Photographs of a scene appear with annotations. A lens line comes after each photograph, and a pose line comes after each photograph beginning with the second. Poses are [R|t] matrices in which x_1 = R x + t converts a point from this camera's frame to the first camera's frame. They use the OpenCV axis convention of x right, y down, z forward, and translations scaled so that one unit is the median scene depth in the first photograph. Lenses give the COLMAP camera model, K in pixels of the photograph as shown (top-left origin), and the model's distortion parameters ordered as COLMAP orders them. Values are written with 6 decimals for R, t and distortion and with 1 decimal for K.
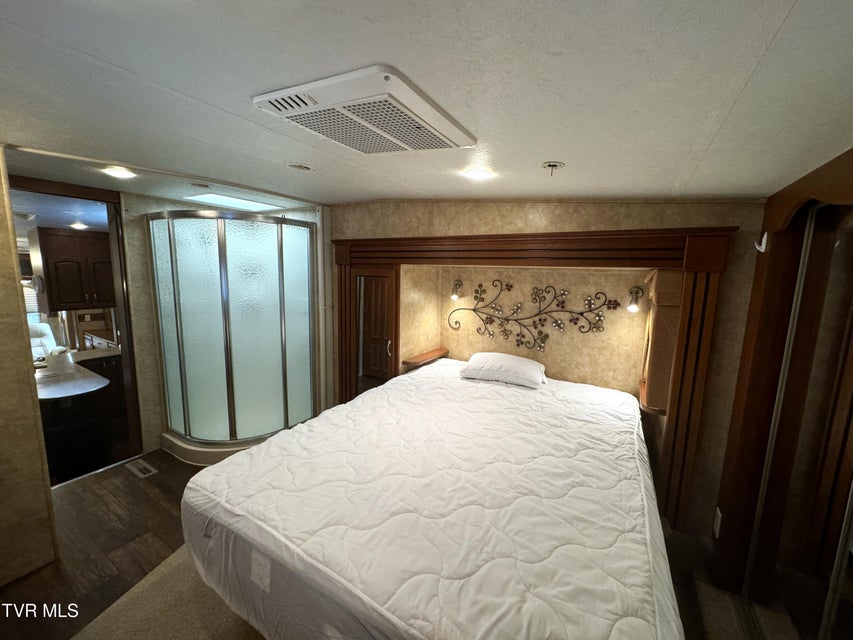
lens RADIAL K [[341.2, 0, 426.5], [0, 341.2, 320.0], [0, 0, 1]] dist [0.001745, 0.000147]
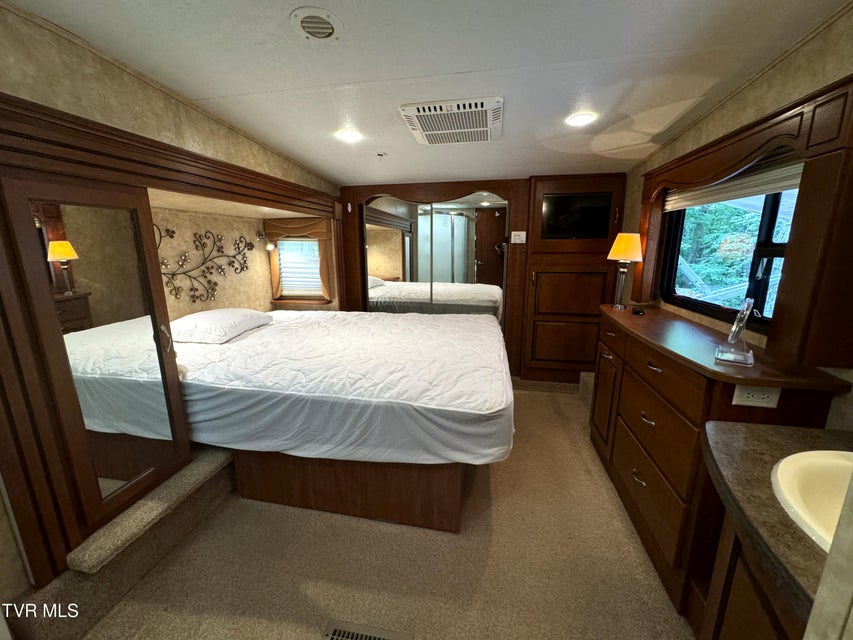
lens RADIAL K [[341.2, 0, 426.5], [0, 341.2, 320.0], [0, 0, 1]] dist [0.001745, 0.000147]
pose [[-0.335362, -0.226005, 0.914579, -0.779037], [0.131550, 0.950053, 0.283008, -0.052450], [-0.932860, 0.215222, -0.288881, 0.742653]]
